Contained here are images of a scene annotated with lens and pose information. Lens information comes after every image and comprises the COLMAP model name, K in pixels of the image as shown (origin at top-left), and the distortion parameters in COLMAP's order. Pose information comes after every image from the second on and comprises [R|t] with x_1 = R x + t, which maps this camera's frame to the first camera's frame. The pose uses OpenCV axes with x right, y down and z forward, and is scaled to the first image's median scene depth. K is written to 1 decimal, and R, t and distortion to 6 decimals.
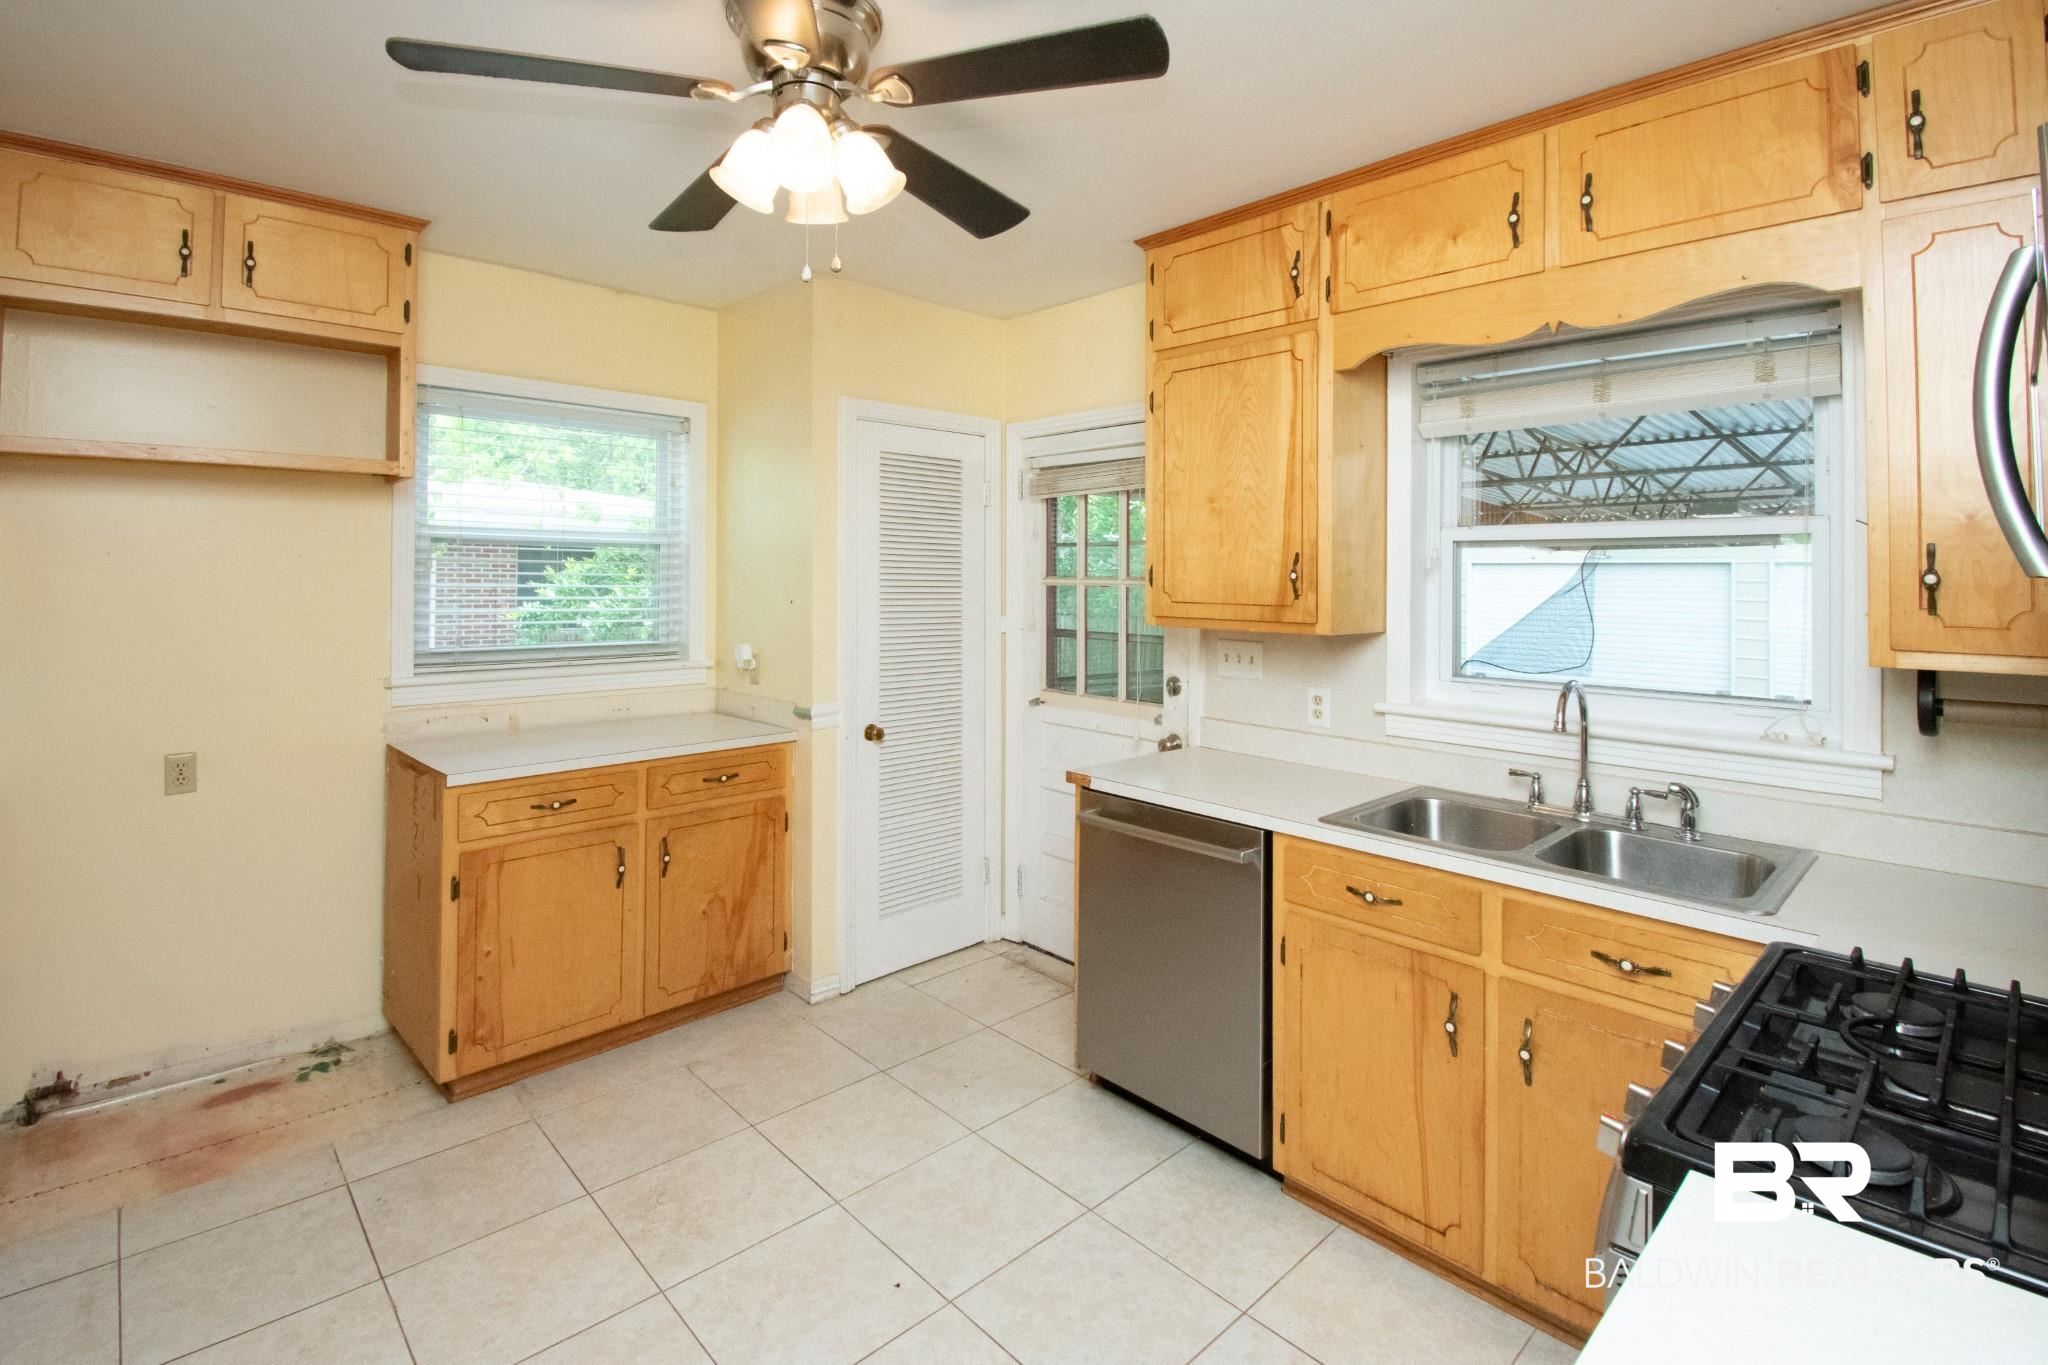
lens RADIAL K [[951.4, 0, 1015.2], [0, 951.4, 570.8], [0, 0, 1]] dist [0.017444, -0.020303]
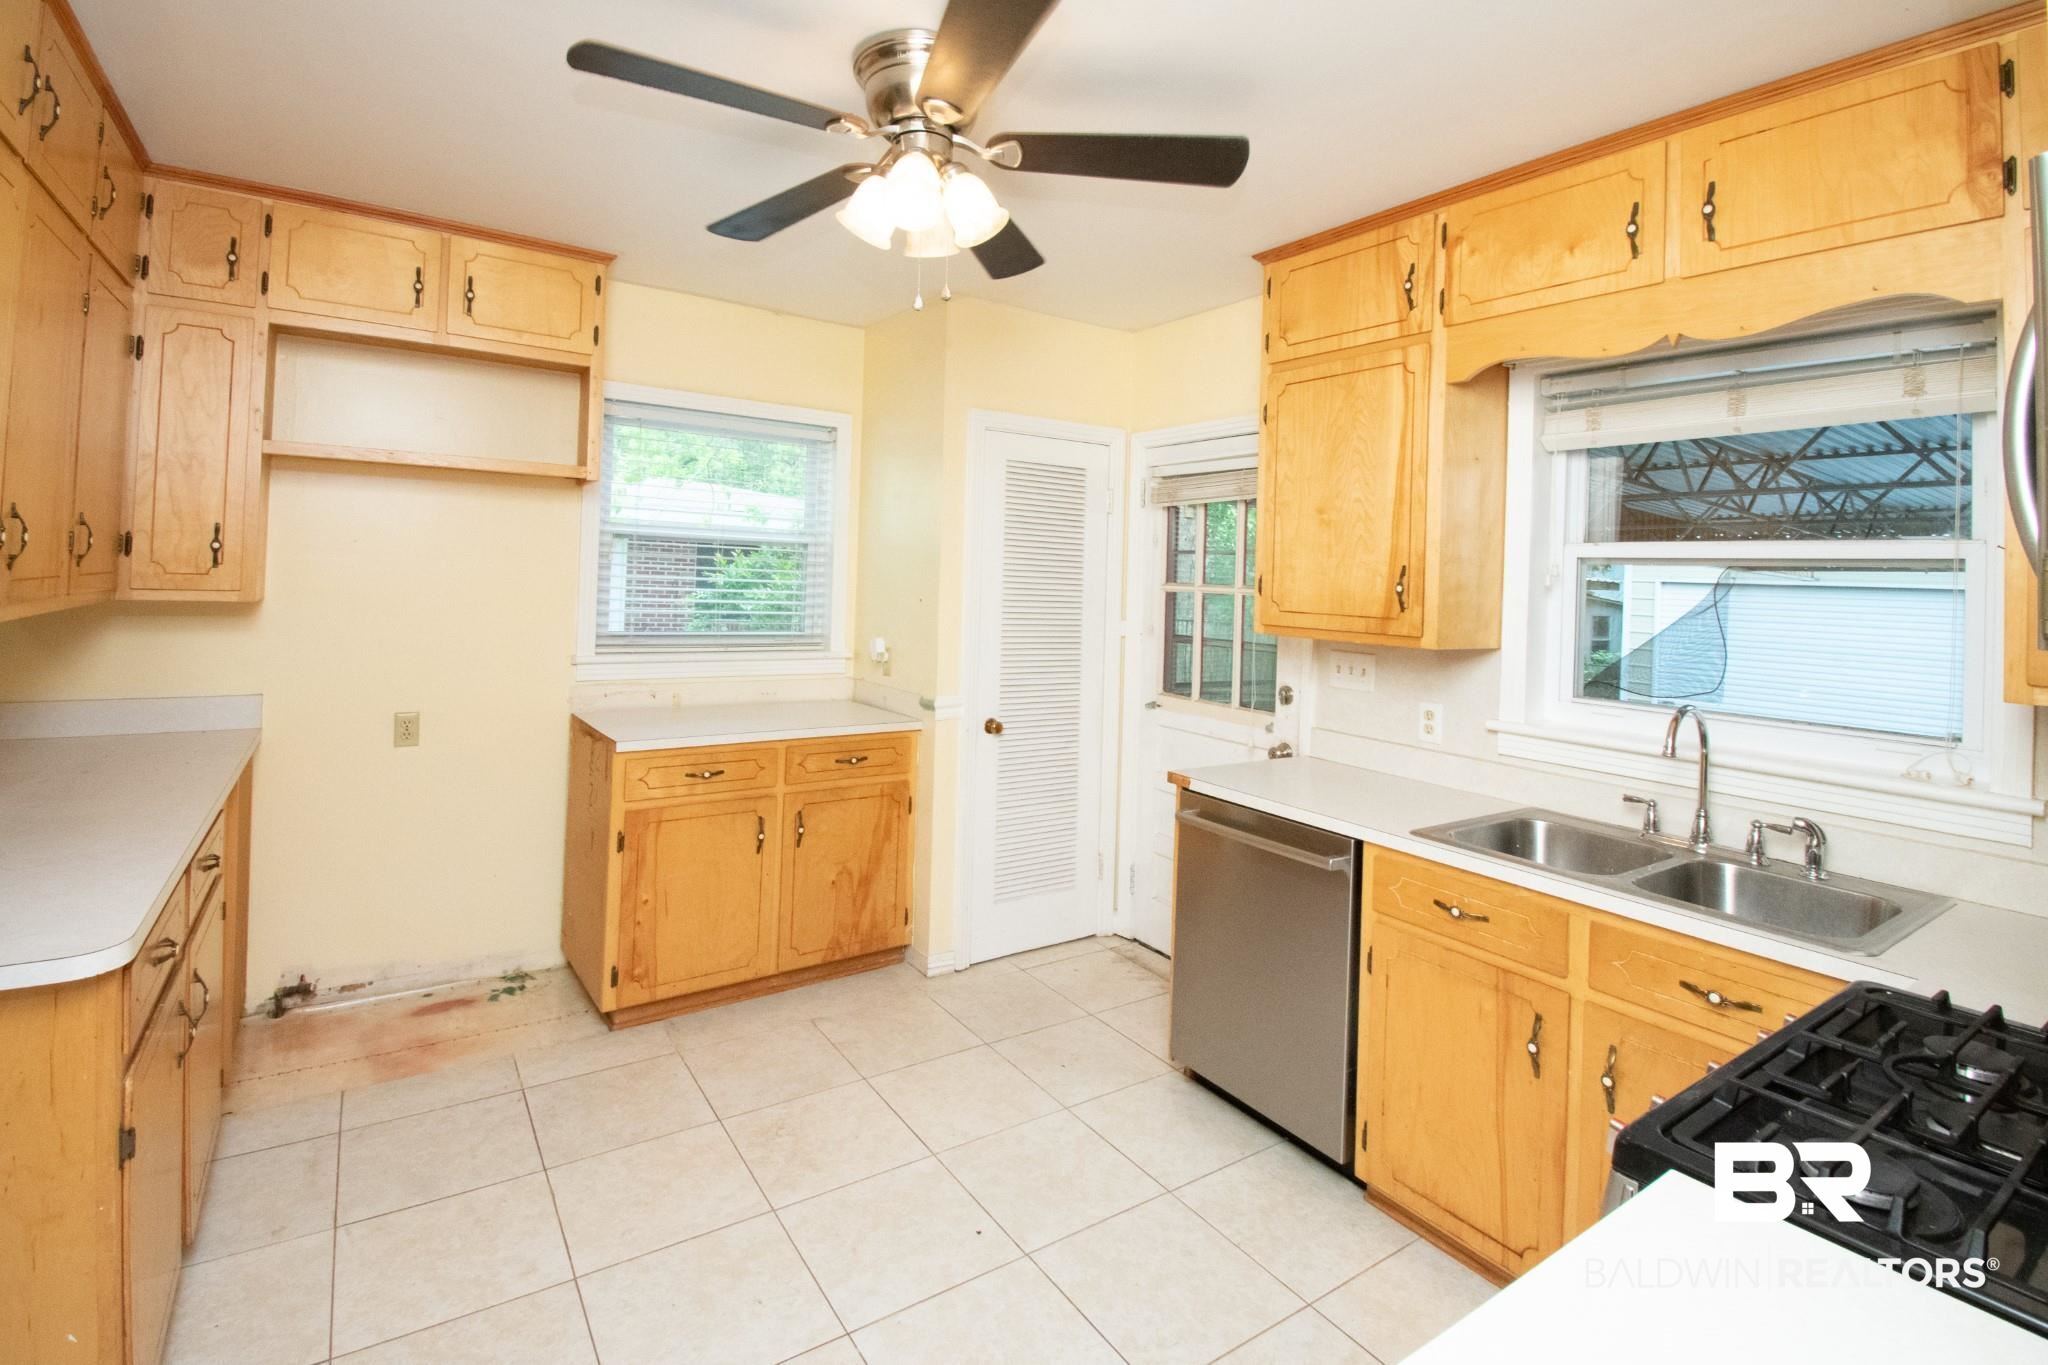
lens RADIAL K [[951.4, 0, 1015.2], [0, 951.4, 570.8], [0, 0, 1]] dist [0.017444, -0.020303]
pose [[0.986673, 0.025737, -0.160670, 0.052621], [-0.026435, 0.999648, -0.002207, -0.000599], [0.160557, 0.006425, 0.987006, -0.049820]]
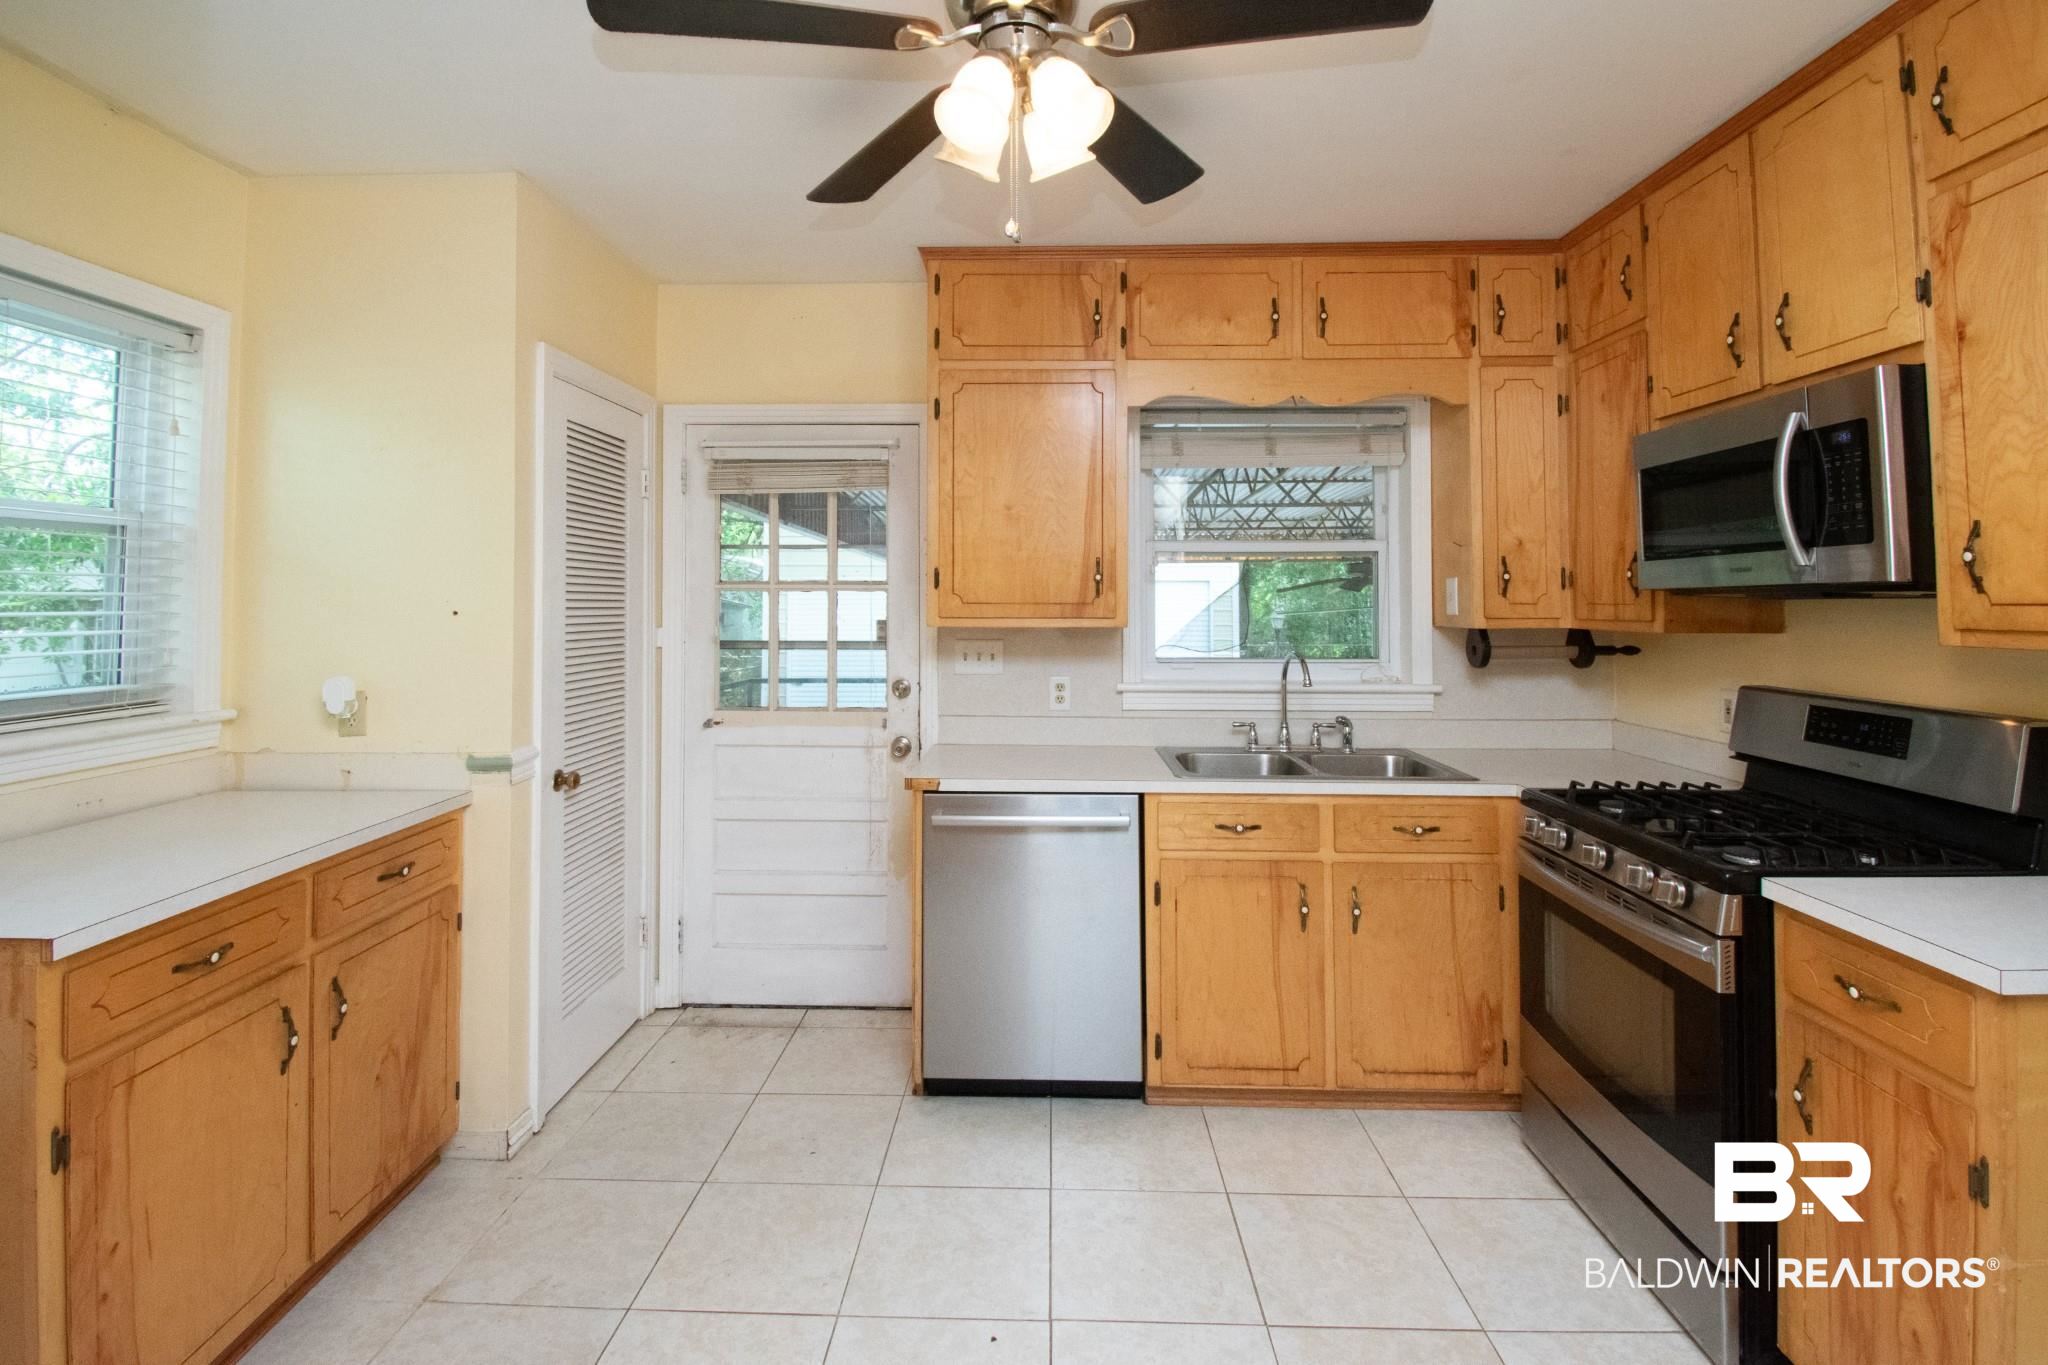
lens RADIAL K [[951.4, 0, 1015.2], [0, 951.4, 570.8], [0, 0, 1]] dist [0.017444, -0.020303]
pose [[0.705129, 0.015054, 0.708919, -0.575958], [0.001251, 0.999747, -0.022474, 0.022772], [-0.709078, 0.016734, 0.704932, 0.244760]]
